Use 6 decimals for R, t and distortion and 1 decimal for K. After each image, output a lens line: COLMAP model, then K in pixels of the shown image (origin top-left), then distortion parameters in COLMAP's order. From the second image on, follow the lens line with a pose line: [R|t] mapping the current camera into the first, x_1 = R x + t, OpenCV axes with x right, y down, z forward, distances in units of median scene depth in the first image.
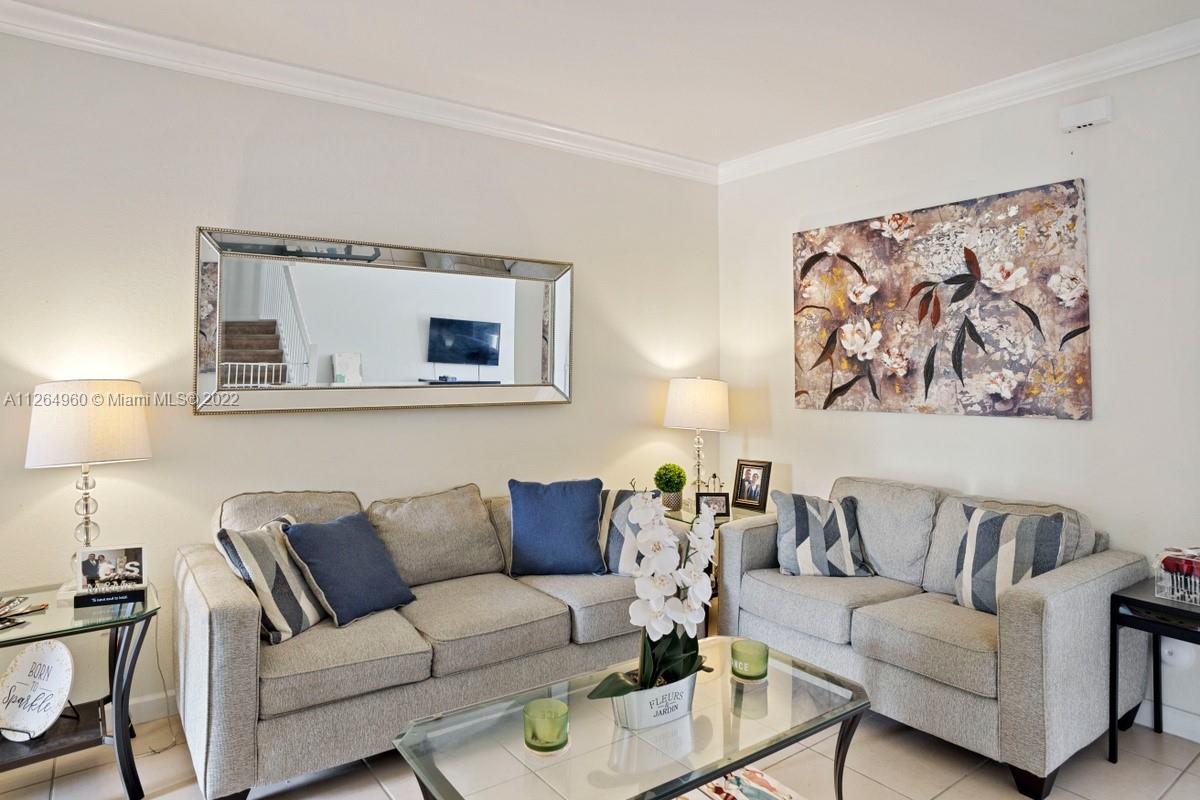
lens RADIAL K [[779.6, 0, 601.0], [0, 779.6, 362.7], [0, 0, 1]] dist [0.023624, -0.000877]
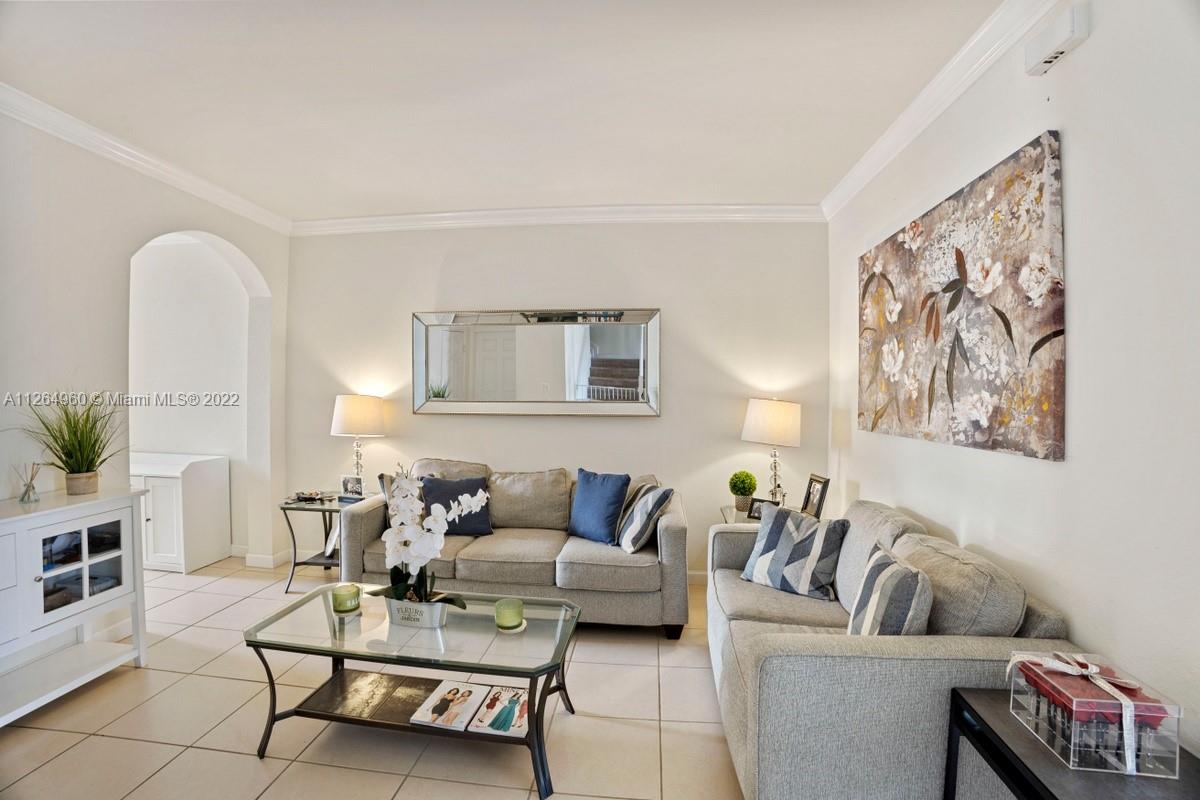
lens RADIAL K [[534.1, 0, 600.0], [0, 534.1, 400.0], [0, 0, 1]] dist [-0.034872, 0.014161]
pose [[0.725588, 0.013084, -0.688005, 0.593340], [0.002759, 0.999756, 0.021922, 0.004547], [0.688124, -0.017805, 0.725375, 0.326109]]
